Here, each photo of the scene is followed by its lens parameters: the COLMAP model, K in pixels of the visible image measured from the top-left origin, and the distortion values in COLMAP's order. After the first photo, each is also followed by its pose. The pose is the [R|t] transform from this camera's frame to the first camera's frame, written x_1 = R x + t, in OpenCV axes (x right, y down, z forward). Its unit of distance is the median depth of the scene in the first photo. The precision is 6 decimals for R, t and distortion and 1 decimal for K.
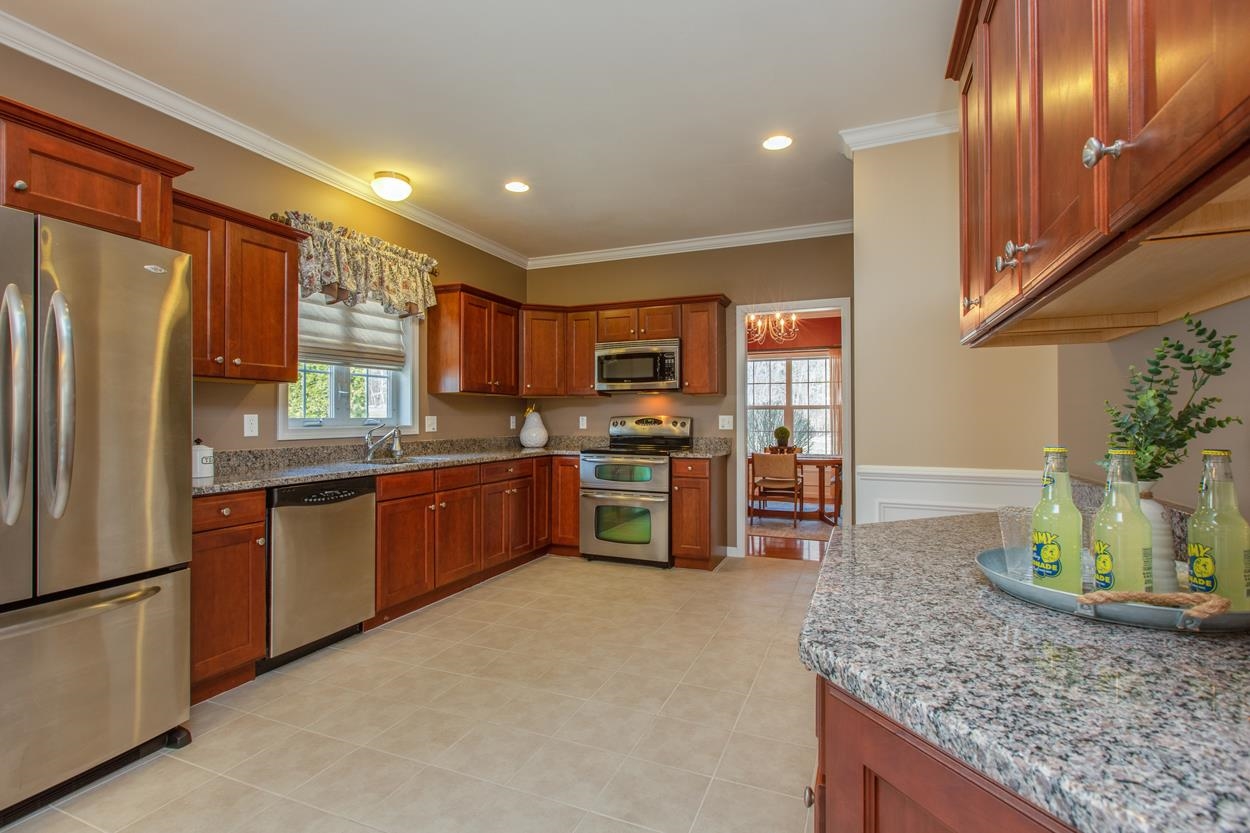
lens RADIAL K [[581.0, 0, 627.2], [0, 581.0, 414.0], [0, 0, 1]] dist [0.000554, -0.000126]
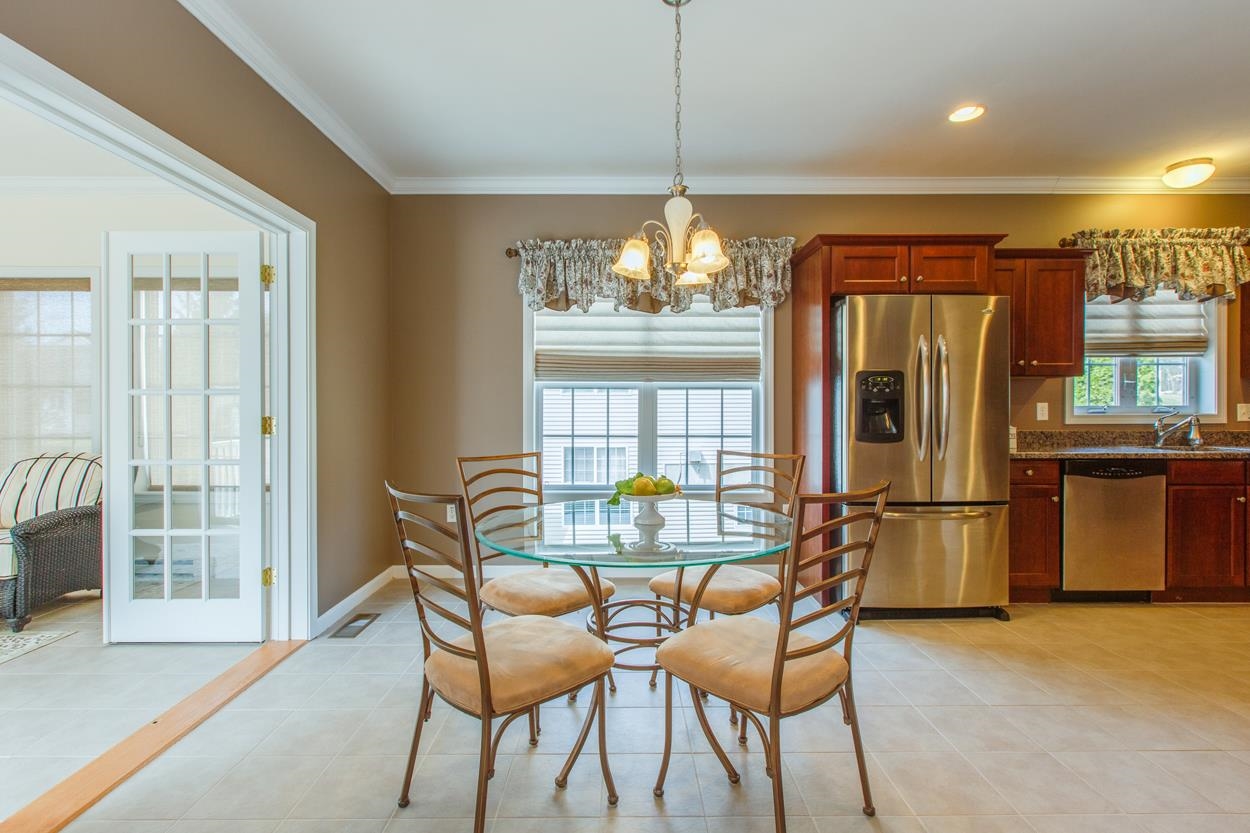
lens RADIAL K [[579.3, 0, 617.7], [0, 579.3, 409.3], [0, 0, 1]] dist [0.000395, -0.000685]
pose [[0.385875, 0.006392, -0.922529, 0.133471], [0.006311, 0.999934, 0.009568, -0.002586], [0.922529, -0.009515, 0.385810, -0.284687]]
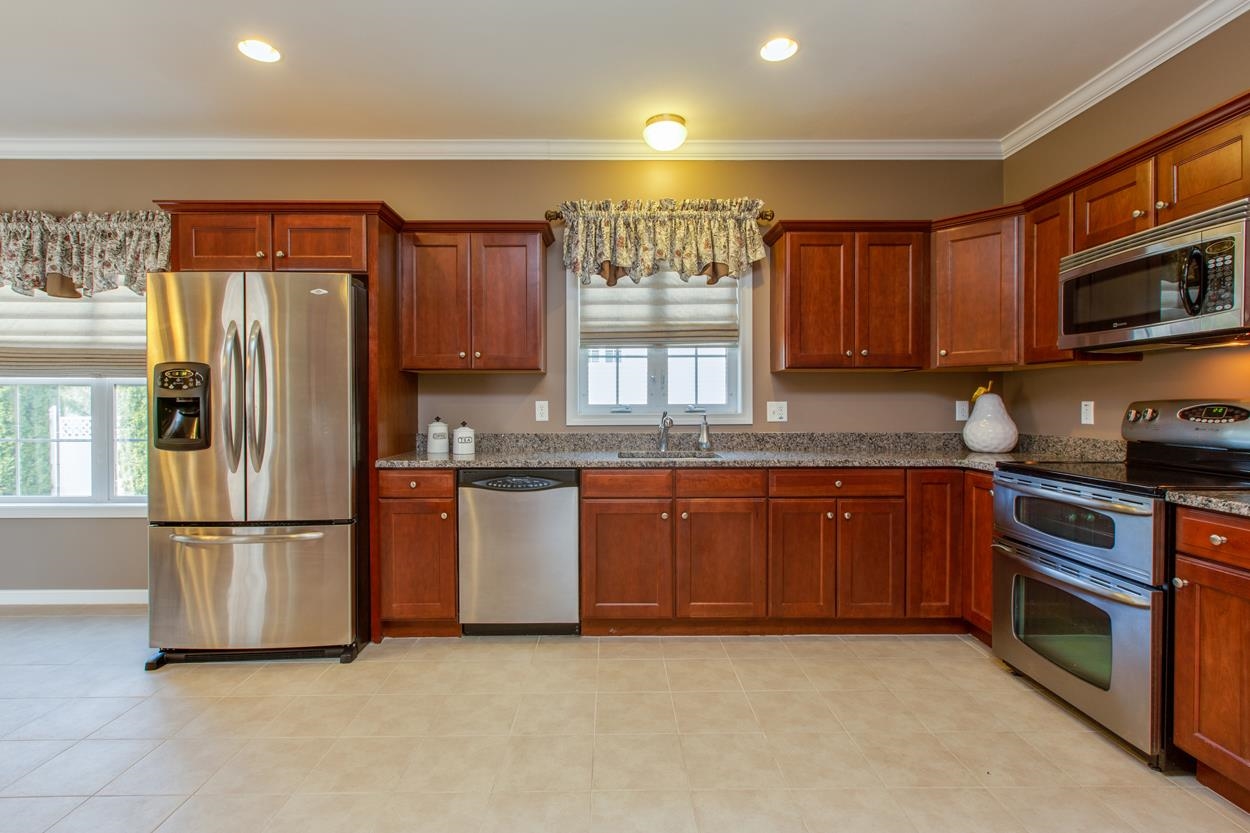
lens RADIAL K [[582.7, 0, 608.3], [0, 582.7, 408.0], [0, 0, 1]] dist [0.003130, 0.000197]
pose [[0.391398, 0.008053, -0.920186, 0.349073], [0.008192, 0.999892, 0.012235, 0.001159], [0.920185, -0.012327, 0.391289, 0.572910]]
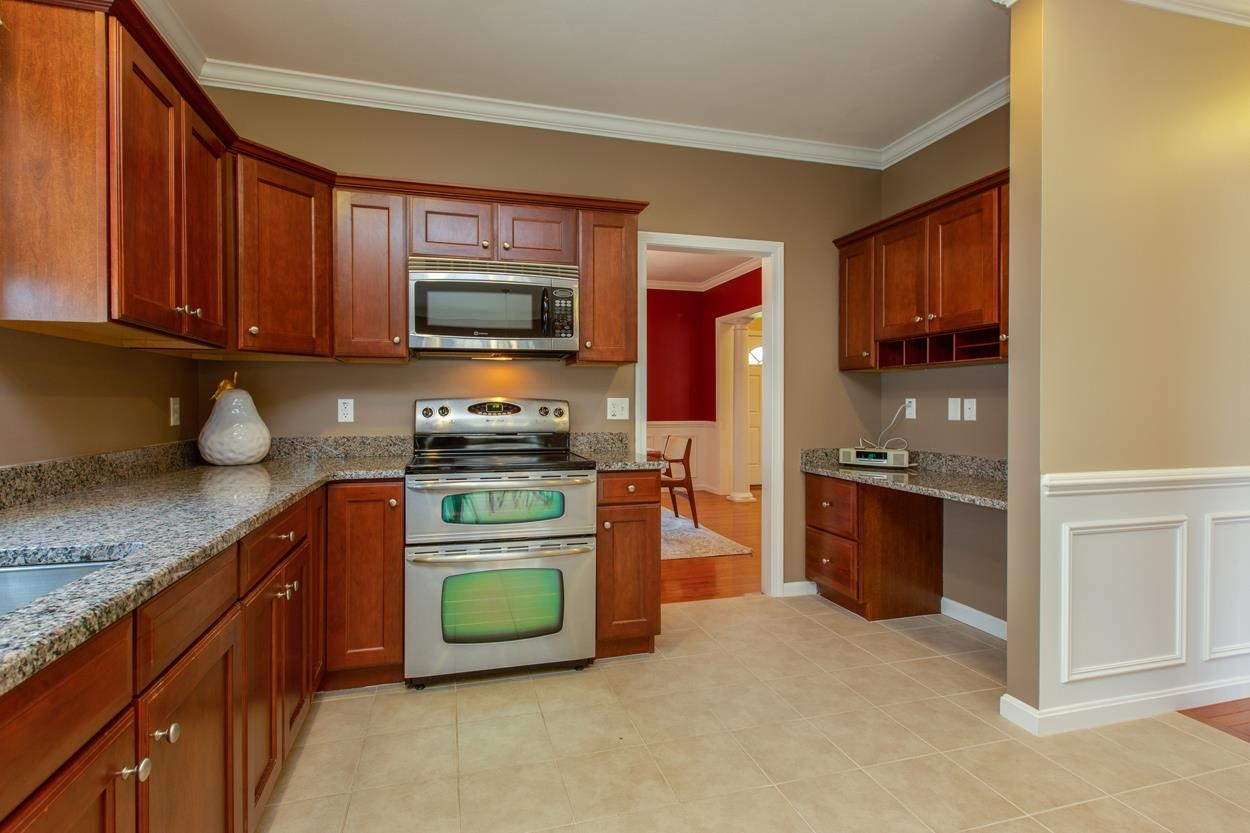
lens RADIAL K [[579.3, 0, 617.7], [0, 579.3, 409.3], [0, 0, 1]] dist [0.000395, -0.000685]
pose [[0.785211, -0.006385, 0.619196, -0.305861], [-0.006329, 0.999812, 0.018335, 0.004234], [-0.619196, -0.018315, 0.785023, 0.644163]]
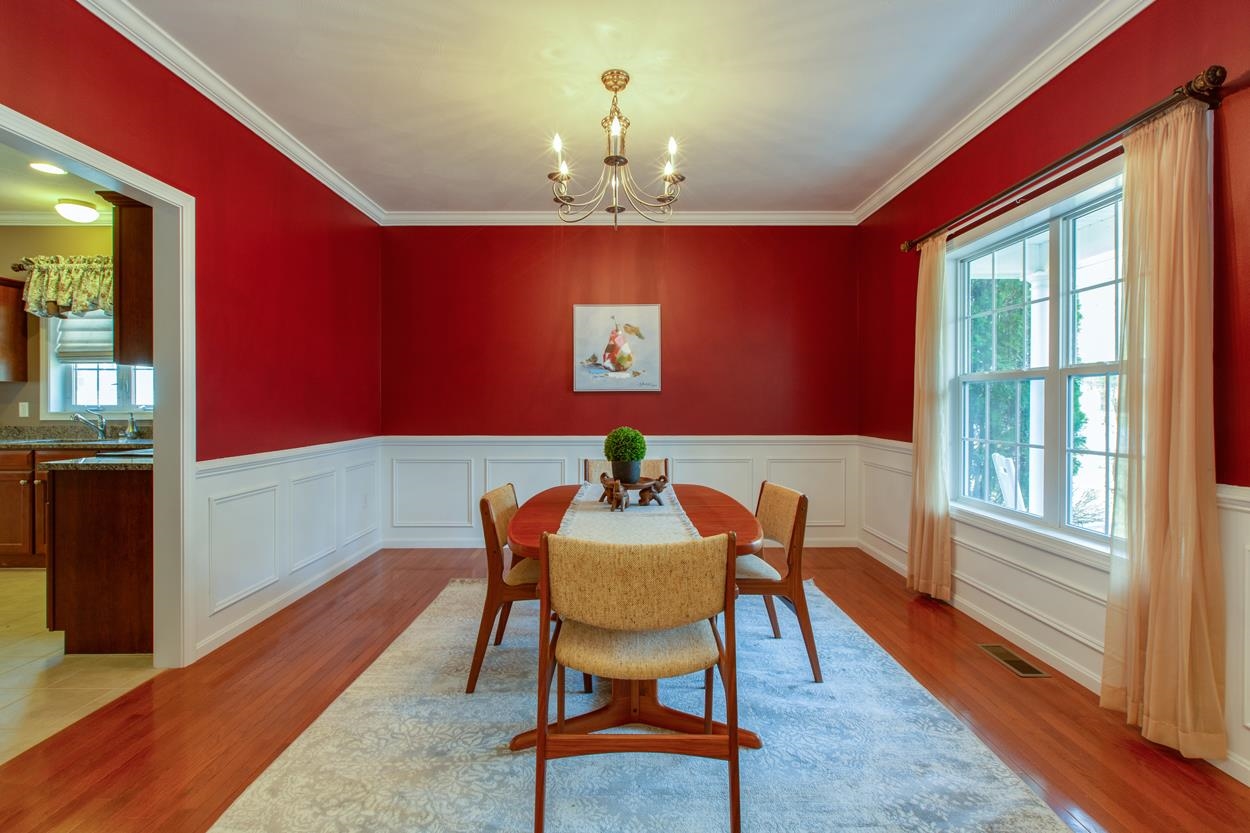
lens RADIAL K [[579.3, 0, 617.7], [0, 579.3, 409.3], [0, 0, 1]] dist [0.000395, -0.000685]
pose [[0.389088, 0.007888, -0.921167, 1.103875], [0.003006, 0.999947, 0.009832, 0.007577], [0.921196, -0.006594, 0.389044, 1.530026]]
